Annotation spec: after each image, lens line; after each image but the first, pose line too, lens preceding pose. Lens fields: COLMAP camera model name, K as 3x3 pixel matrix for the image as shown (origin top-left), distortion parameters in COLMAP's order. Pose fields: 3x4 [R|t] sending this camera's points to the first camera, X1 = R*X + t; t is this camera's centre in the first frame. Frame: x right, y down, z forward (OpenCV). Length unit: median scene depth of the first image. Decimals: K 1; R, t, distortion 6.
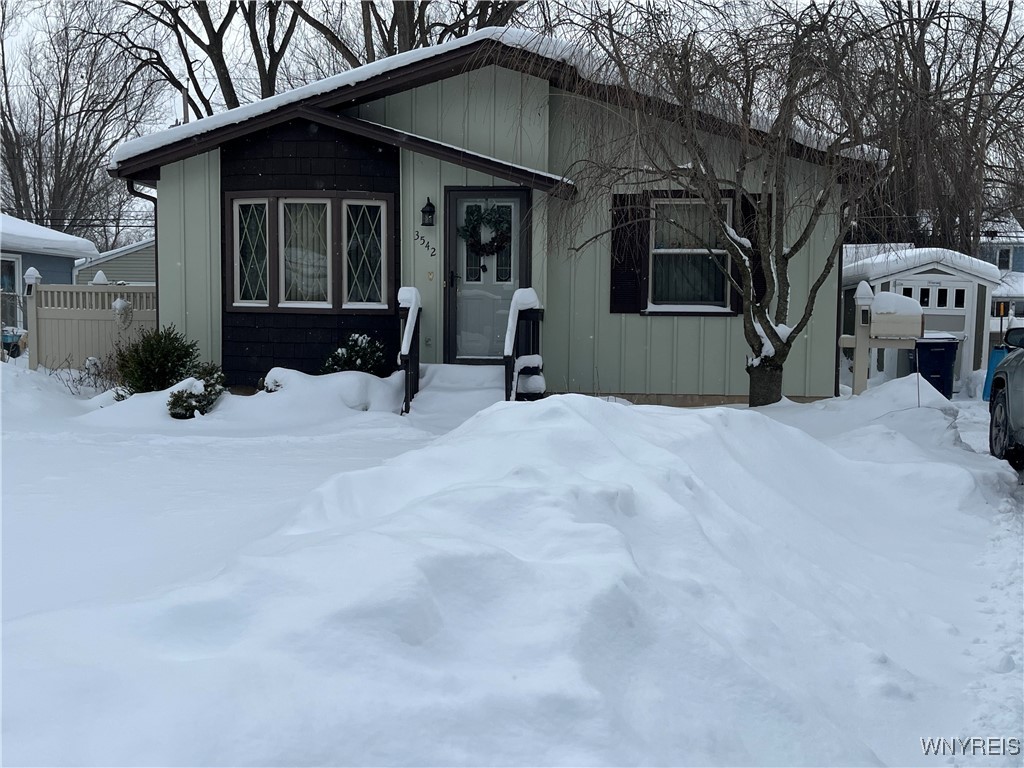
lens RADIAL K [[1096.5, 0, 512.0], [0, 1096.5, 384.0], [0, 0, 1]] dist [0.098704, -0.223290]
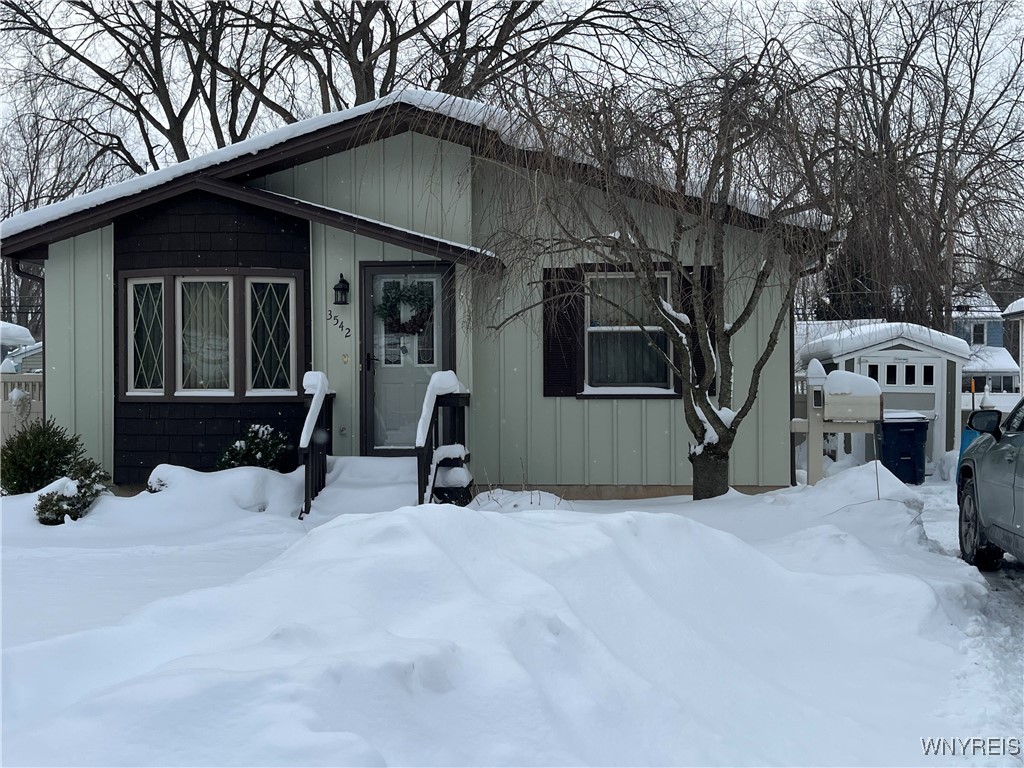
lens RADIAL K [[1096.5, 0, 512.0], [0, 1096.5, 384.0], [0, 0, 1]] dist [0.098704, -0.223290]
pose [[0.999781, -0.014094, 0.015438, 0.051165], [0.015184, 0.997224, -0.072893, -0.009526], [-0.014367, 0.073112, 0.997220, 0.094102]]
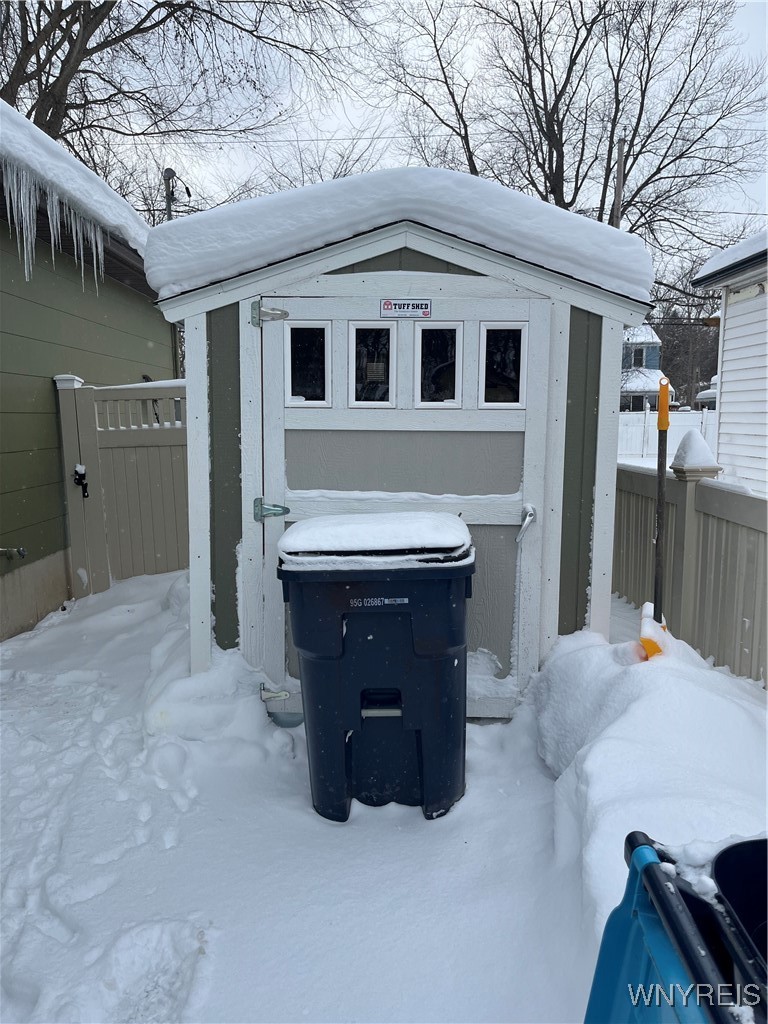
lens RADIAL K [[781.2, 0, 384.0], [0, 781.2, 512.0], [0, 0, 1]] dist [0.000850, 0.000332]
pose [[0.993984, -0.037134, 0.103033, 0.552079], [0.030612, 0.997469, 0.064174, -0.086425], [-0.105156, -0.060634, 0.992606, 1.271031]]
